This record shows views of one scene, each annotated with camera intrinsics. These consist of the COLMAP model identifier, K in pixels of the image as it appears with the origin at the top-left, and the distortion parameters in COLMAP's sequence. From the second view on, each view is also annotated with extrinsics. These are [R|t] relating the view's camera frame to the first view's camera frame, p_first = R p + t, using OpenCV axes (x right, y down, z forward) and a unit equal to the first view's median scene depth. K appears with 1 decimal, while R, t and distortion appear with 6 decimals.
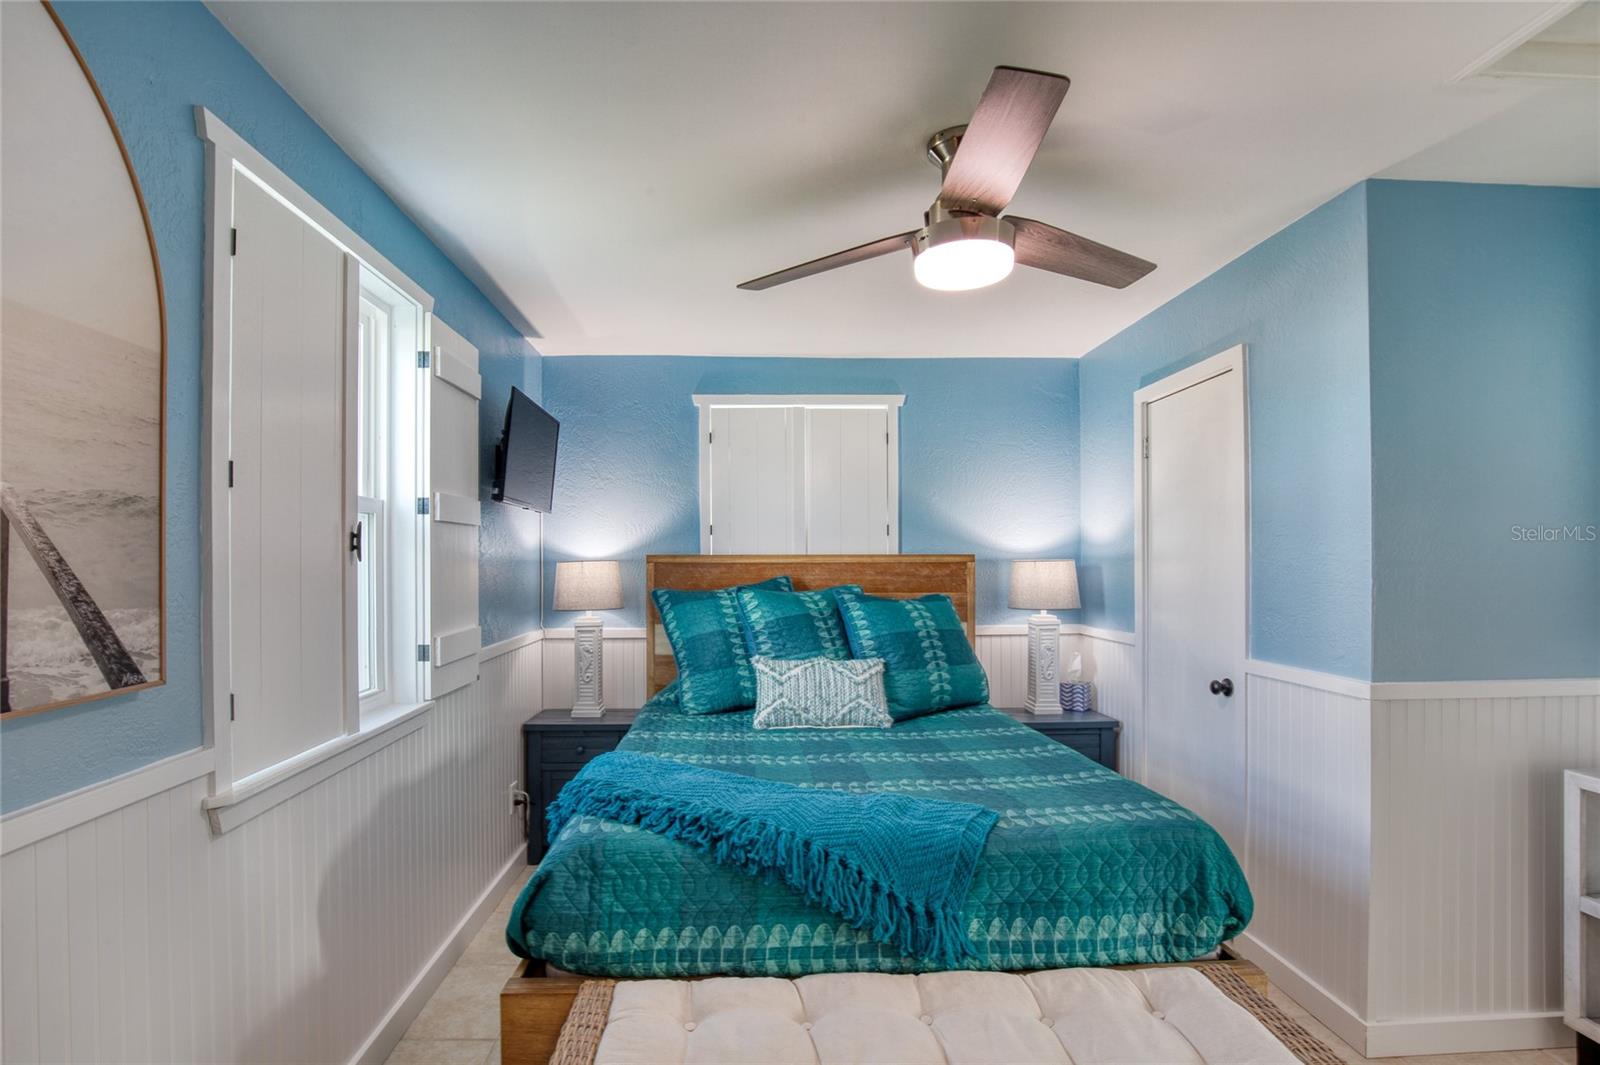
lens RADIAL K [[747.9, 0, 801.9], [0, 747.9, 571.8], [0, 0, 1]] dist [-0.034625, -0.000295]
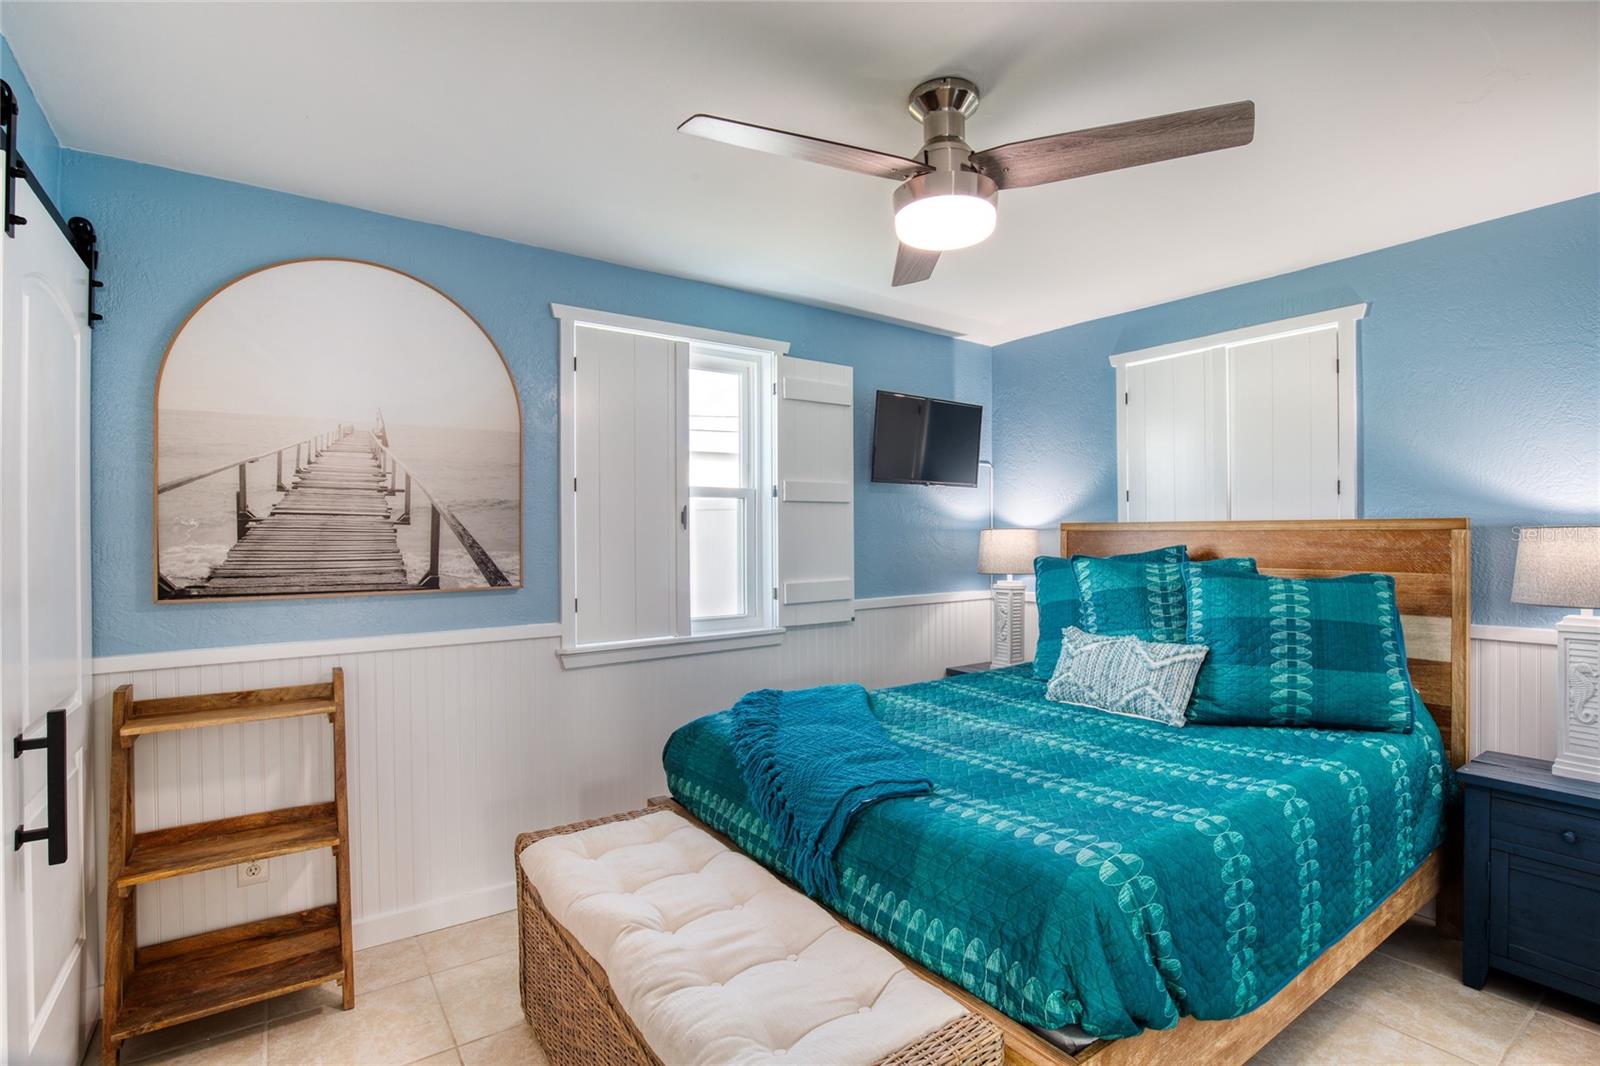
lens RADIAL K [[785.5, 0, 866.5], [0, 785.5, 537.5], [0, 0, 1]] dist [-0.031984, -0.000131]
pose [[0.573125, 0.005735, -0.819448, 0.701589], [-0.009468, 0.999955, 0.000376, -0.001108], [0.819413, 0.007543, 0.573153, 0.230269]]
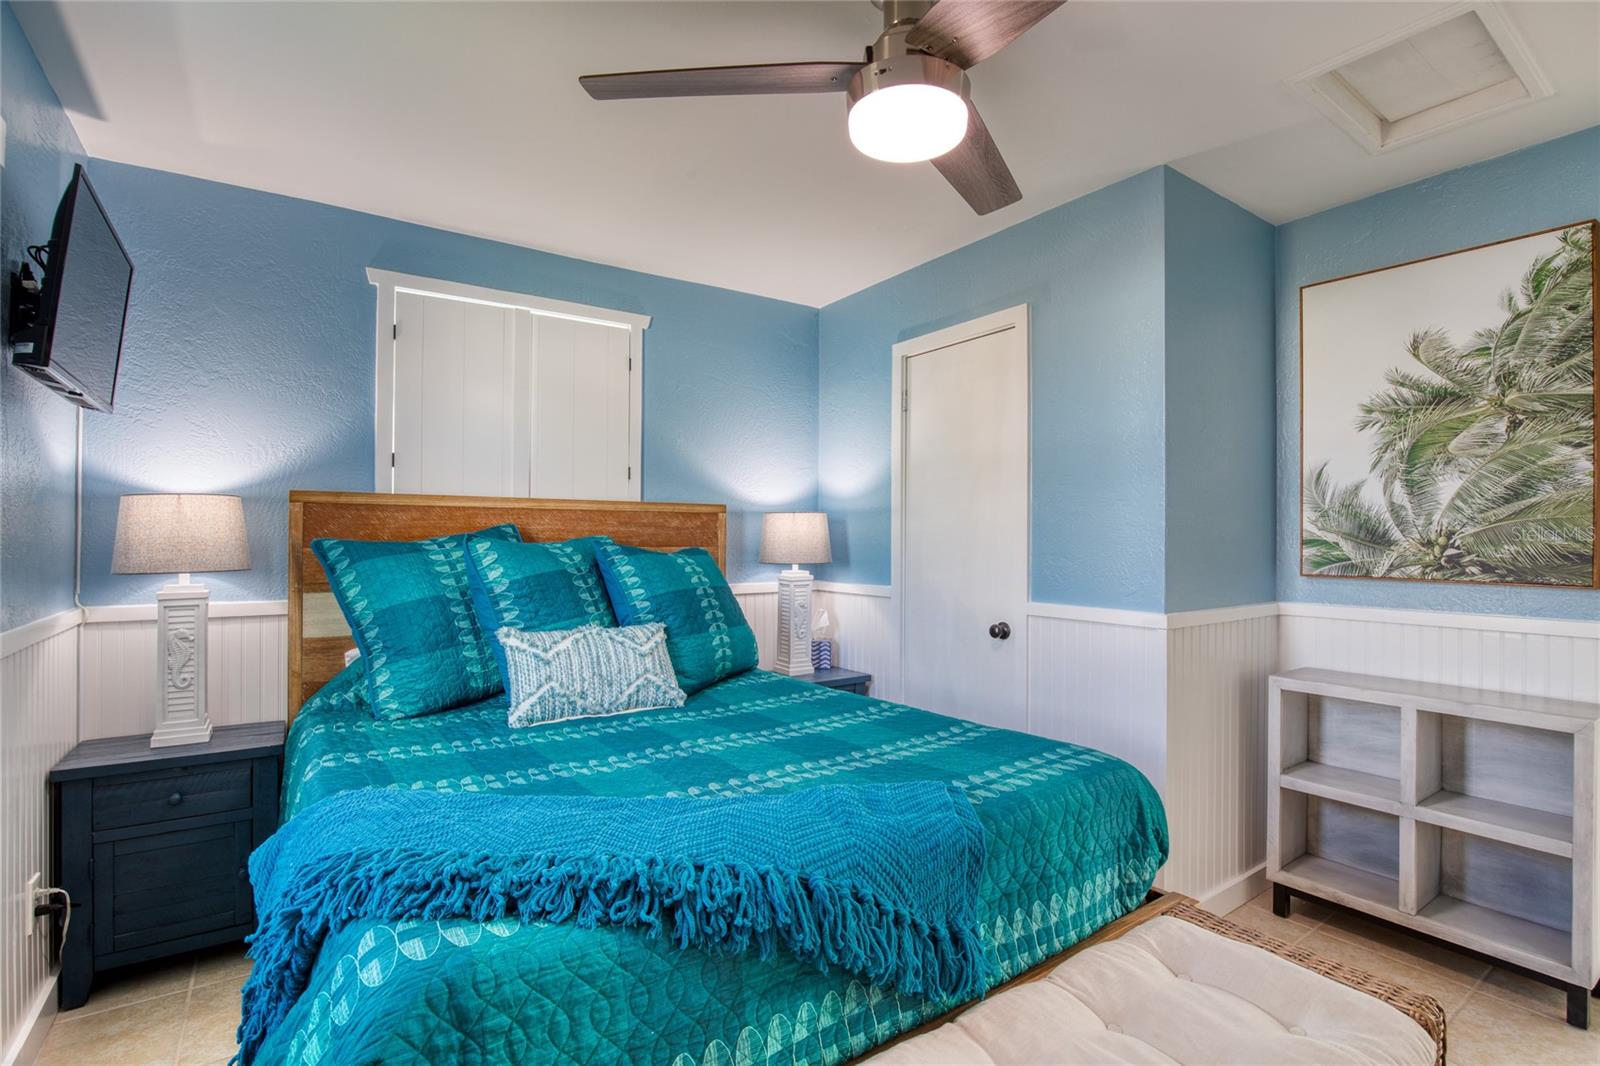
lens RADIAL K [[742.9, 0, 832.6], [0, 742.9, 538.2], [0, 0, 1]] dist [-0.030145, 0.000492]
pose [[0.844831, 0.004384, 0.535016, -0.198718], [0.000351, 0.999962, -0.008748, 0.035765], [-0.535034, 0.007578, 0.844797, 0.250150]]
